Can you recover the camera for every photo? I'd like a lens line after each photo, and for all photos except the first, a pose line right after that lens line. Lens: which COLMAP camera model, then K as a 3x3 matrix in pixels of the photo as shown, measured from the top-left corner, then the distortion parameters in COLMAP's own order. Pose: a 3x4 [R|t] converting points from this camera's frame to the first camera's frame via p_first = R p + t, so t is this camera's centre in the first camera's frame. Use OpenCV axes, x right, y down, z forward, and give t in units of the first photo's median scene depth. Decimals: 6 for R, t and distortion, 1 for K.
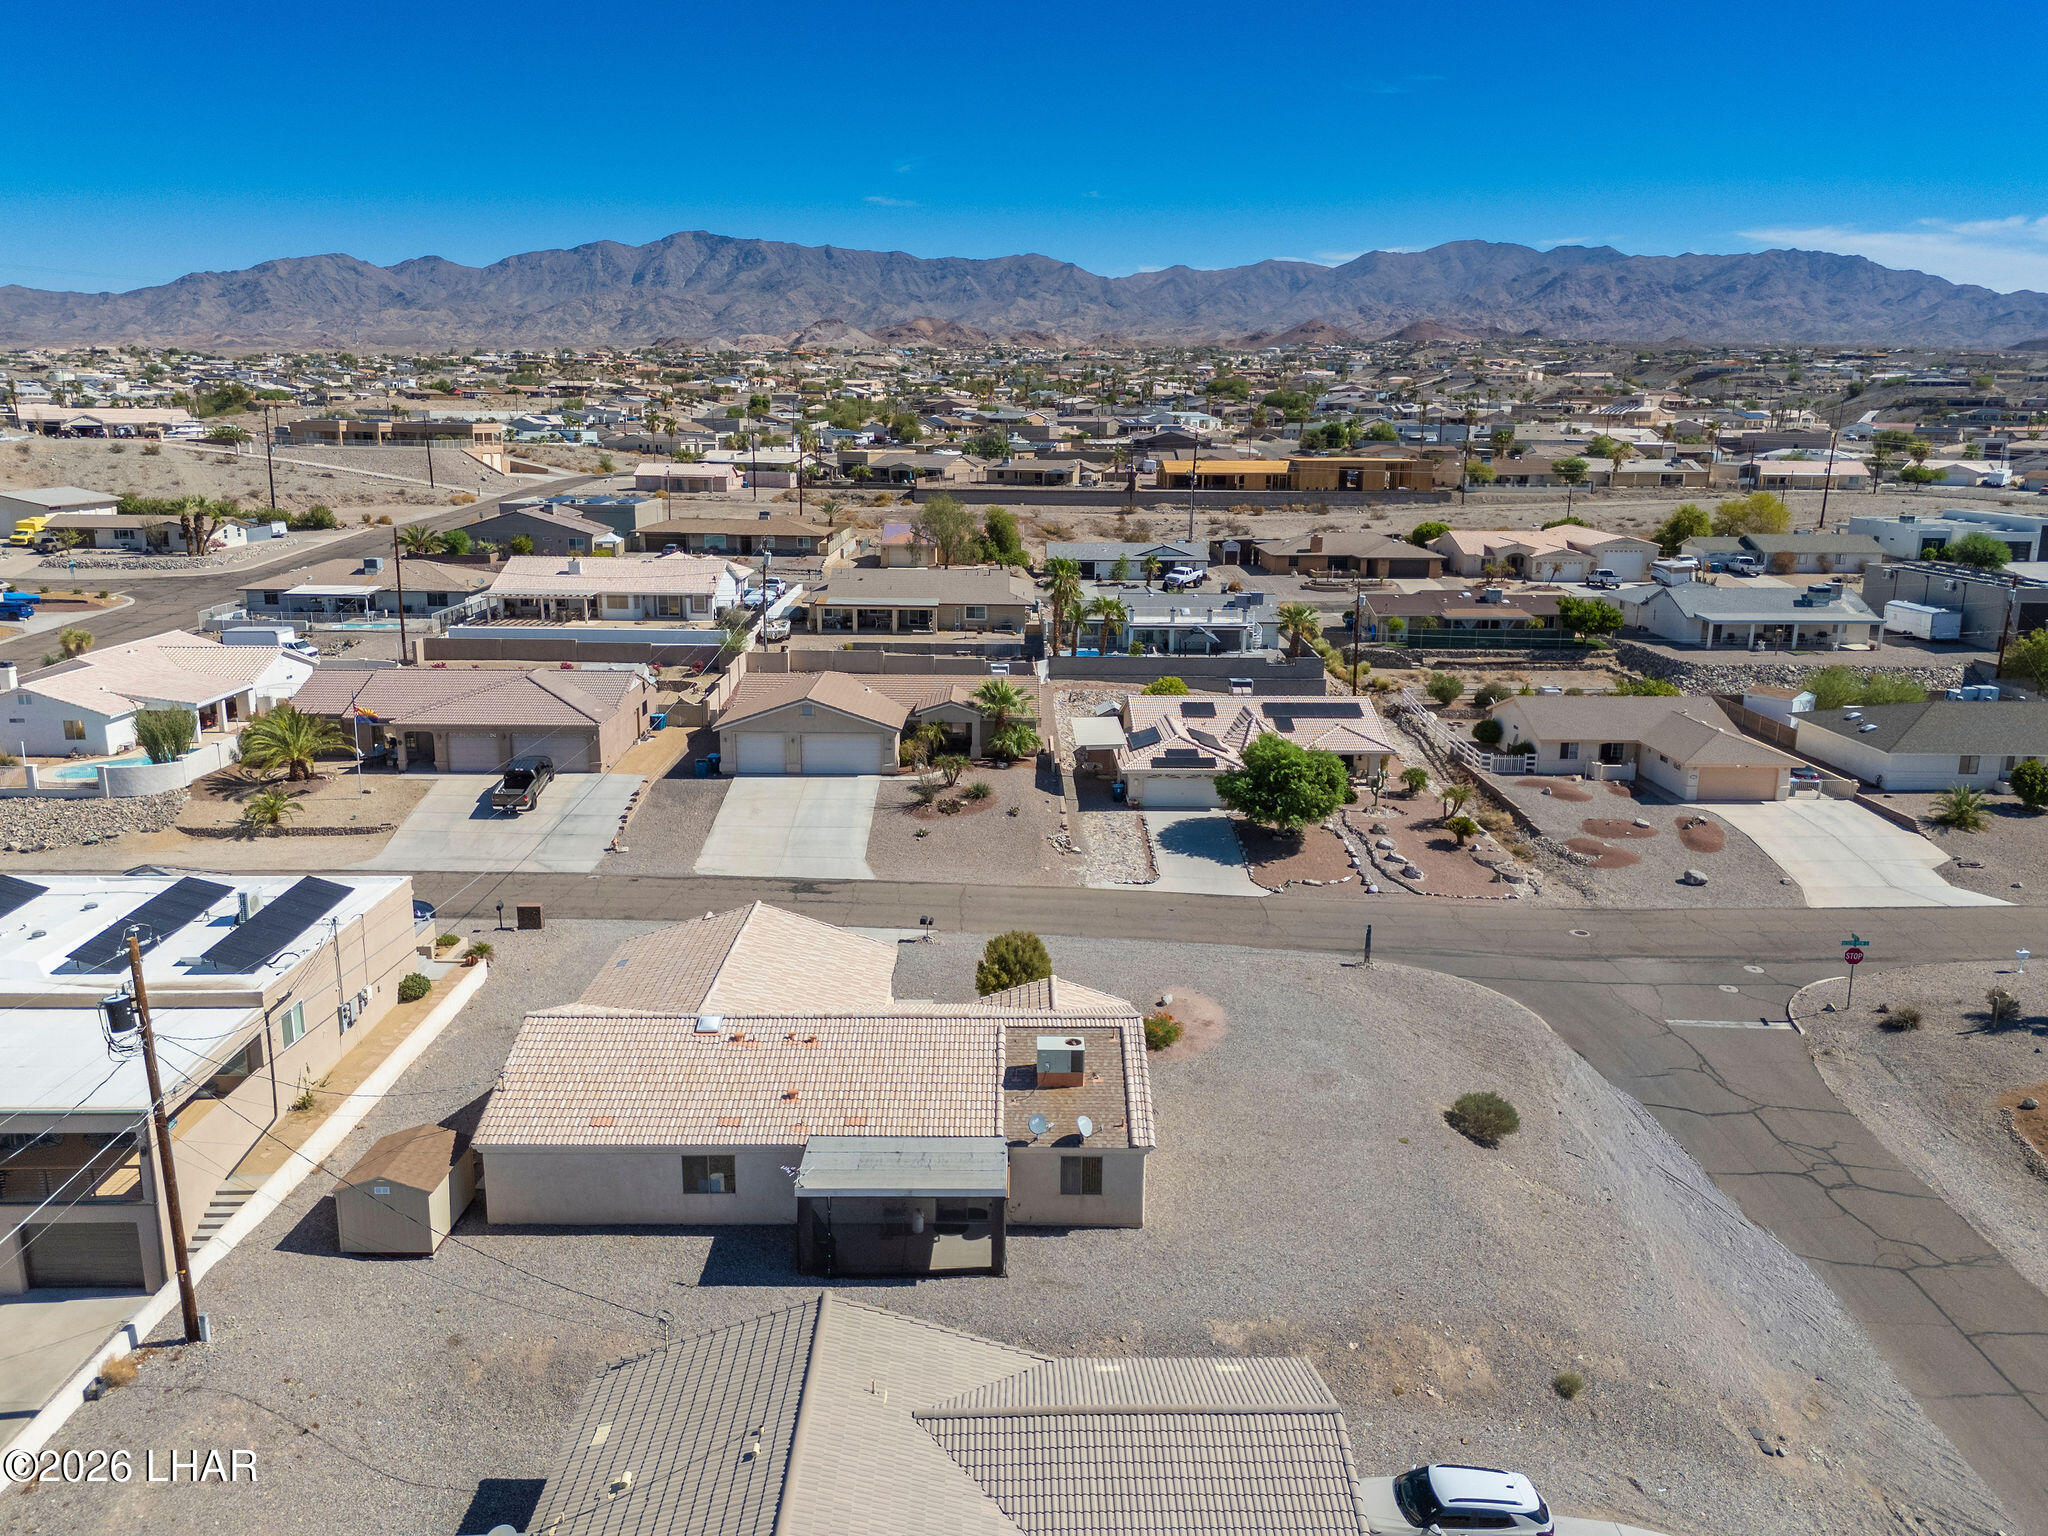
lens RADIAL K [[1507.4, 0, 1033.8], [0, 1507.4, 770.5], [0, 0, 1]] dist [0.075034, -0.069668]
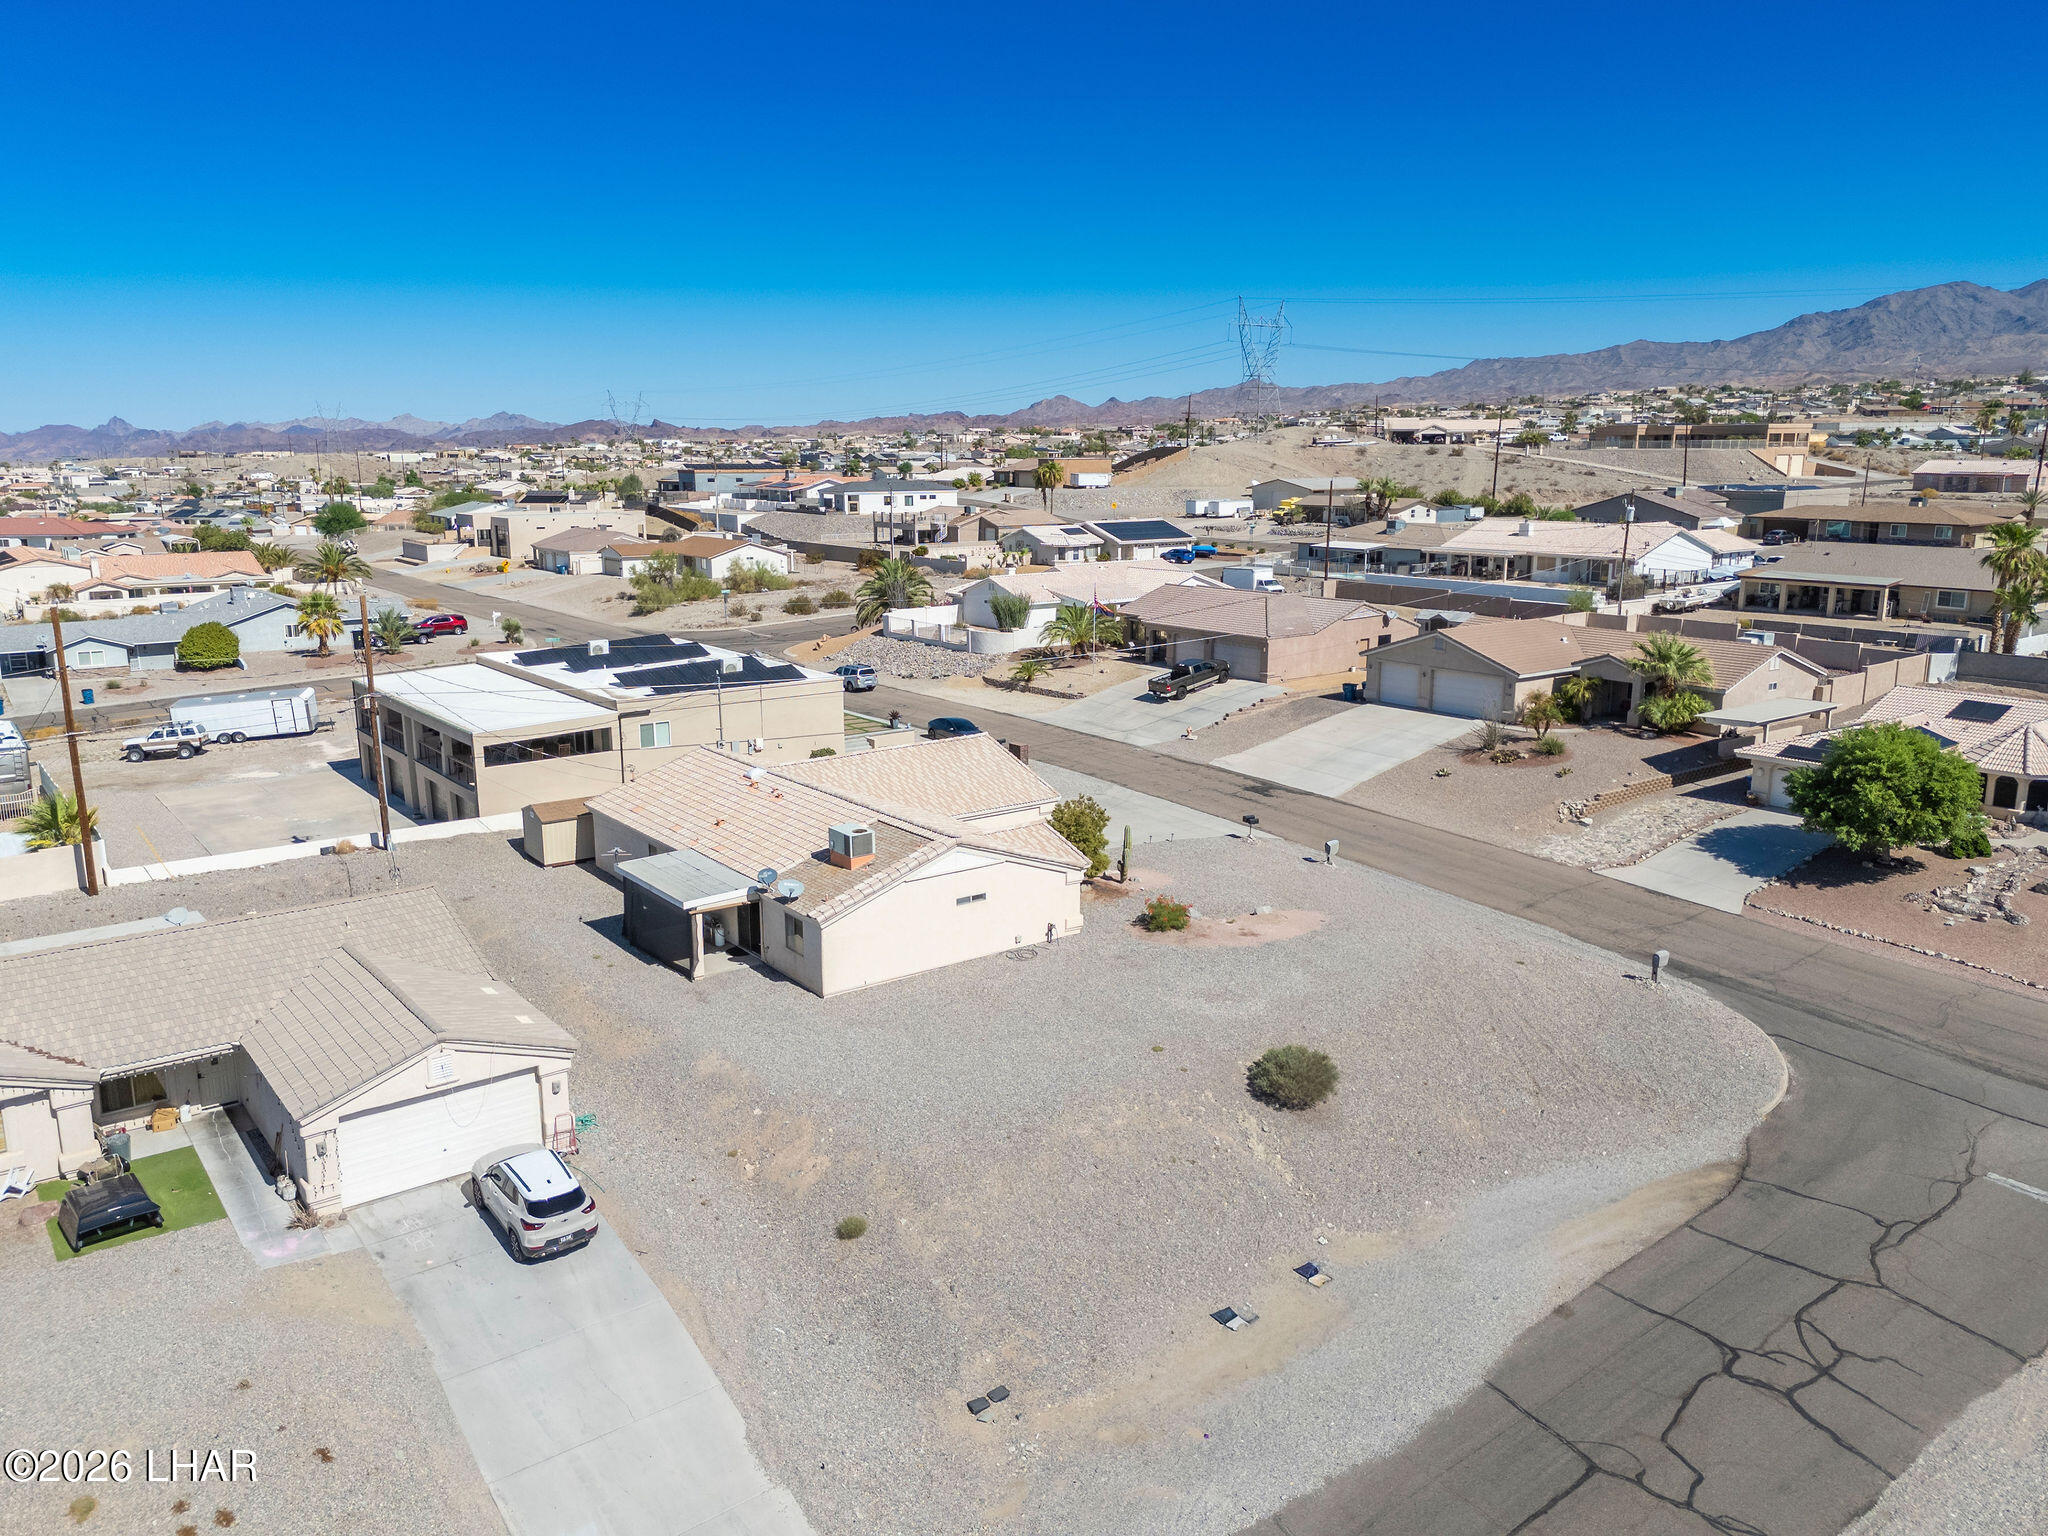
lens RADIAL K [[1507.4, 0, 1039.0], [0, 1507.4, 765.1], [0, 0, 1]] dist [0.075034, -0.069668]
pose [[0.598412, 0.156030, -0.785849, 0.513194], [-0.176468, 0.982434, 0.060684, 0.024446], [0.781513, 0.102363, 0.615434, 0.233250]]
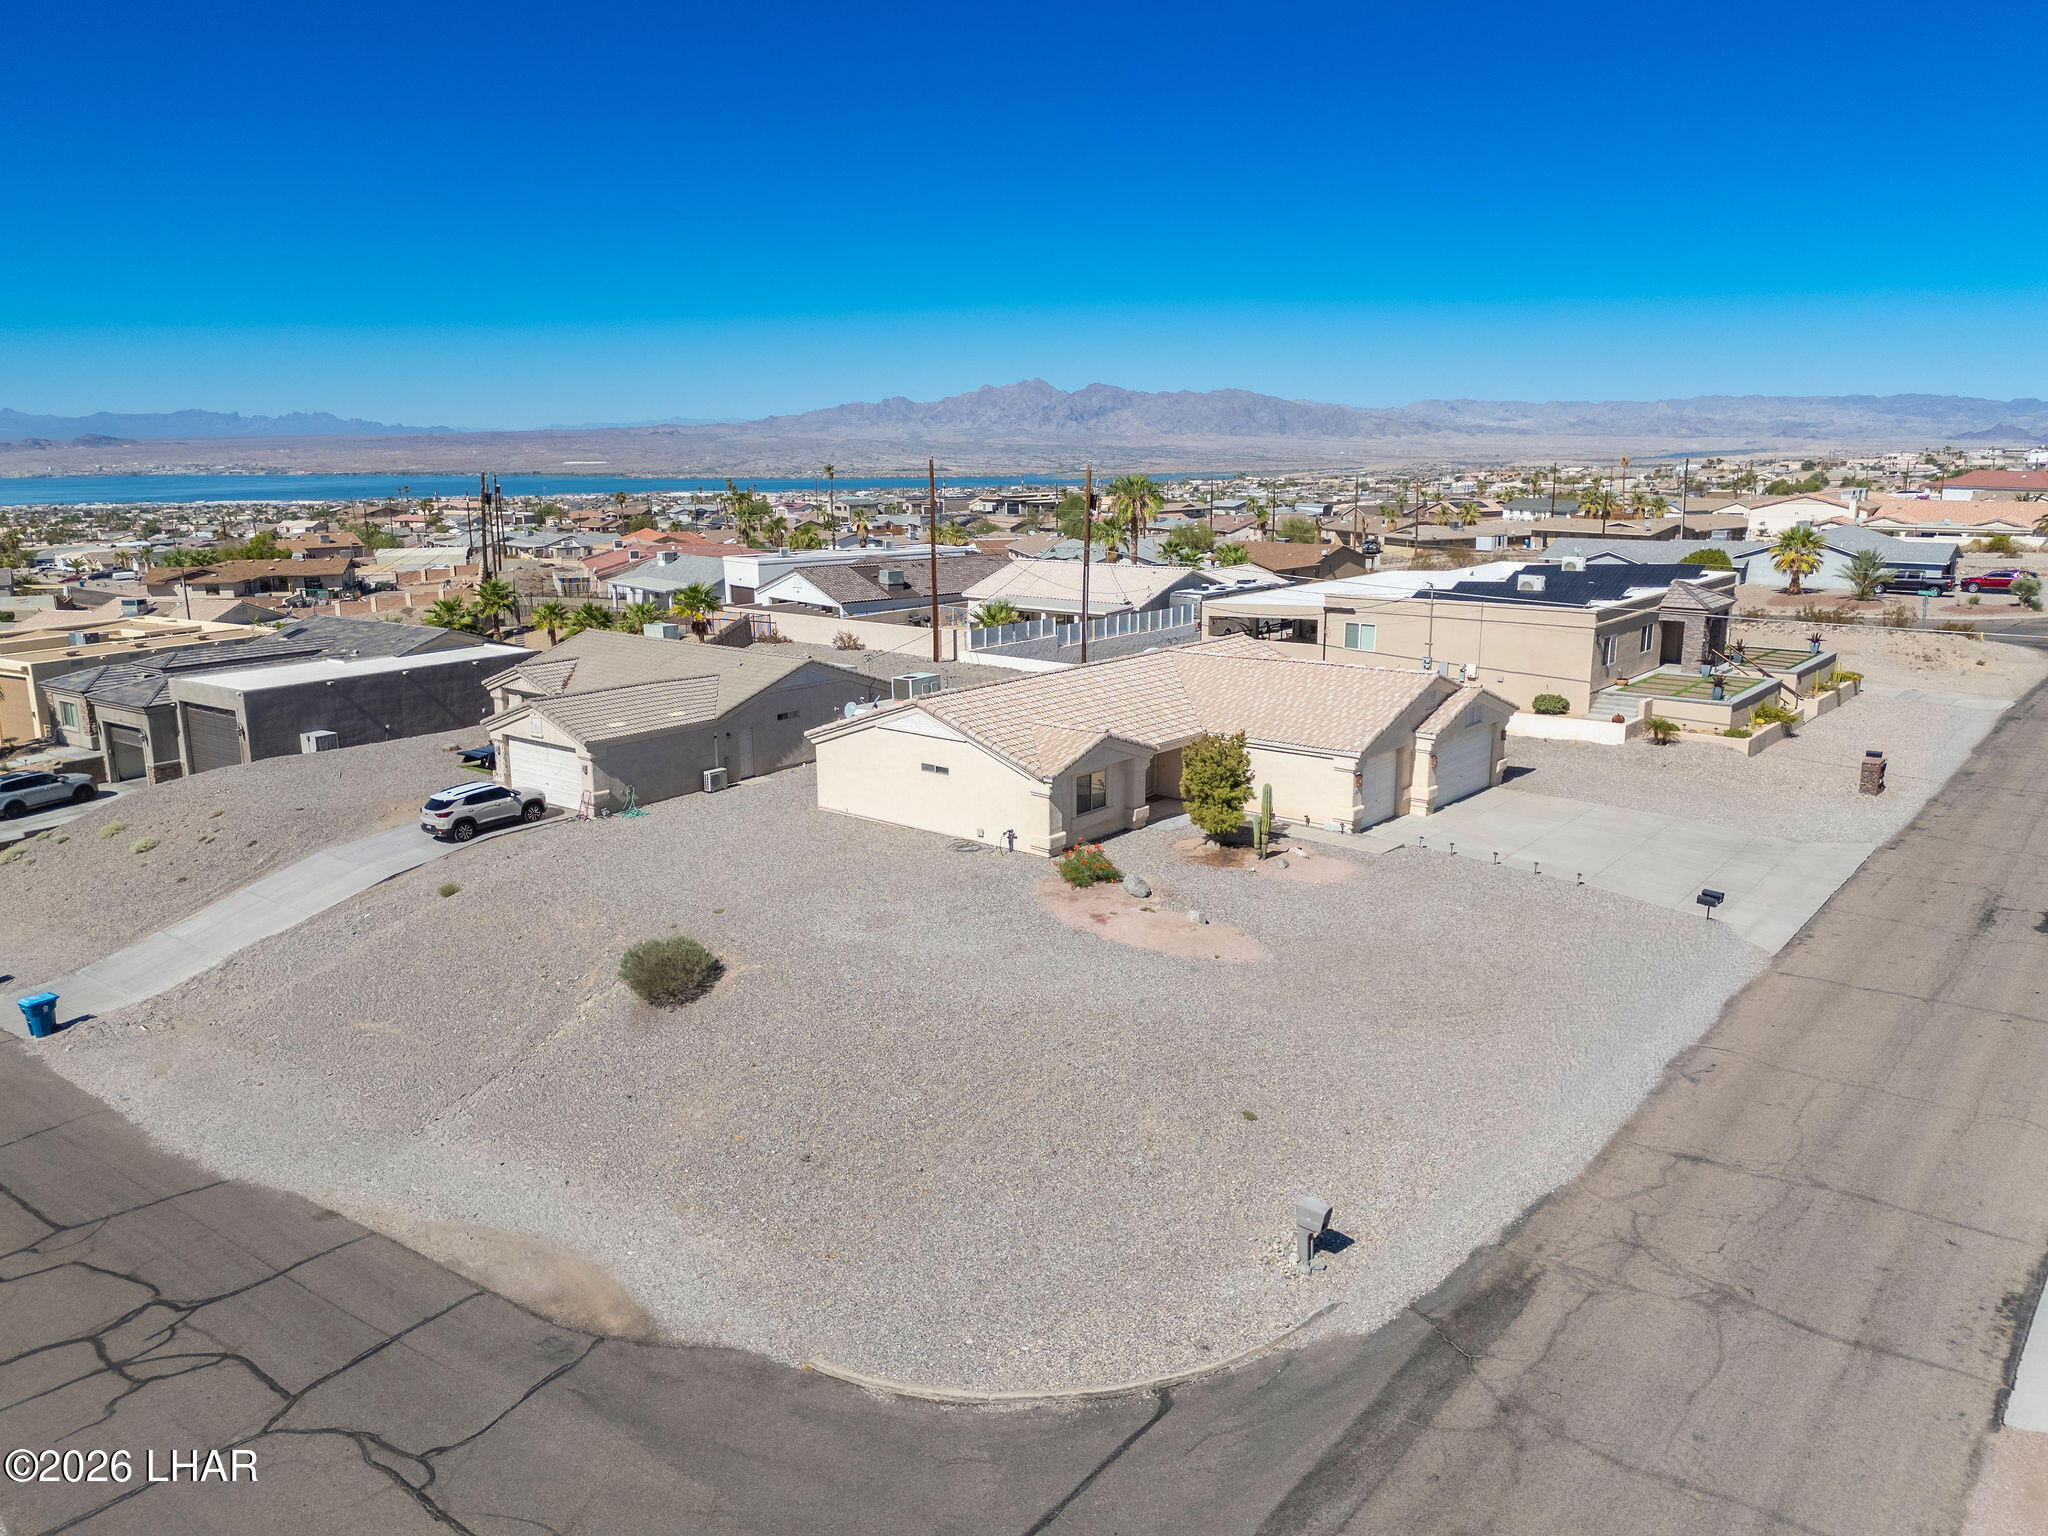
lens RADIAL K [[1507.4, 0, 1026.8], [0, 1507.4, 764.9], [0, 0, 1]] dist [0.075034, -0.069668]
pose [[-0.645264, 0.158525, -0.747332, 0.440457], [-0.174004, 0.922025, 0.345820, -0.086996], [0.743880, 0.353184, -0.567366, 0.932458]]
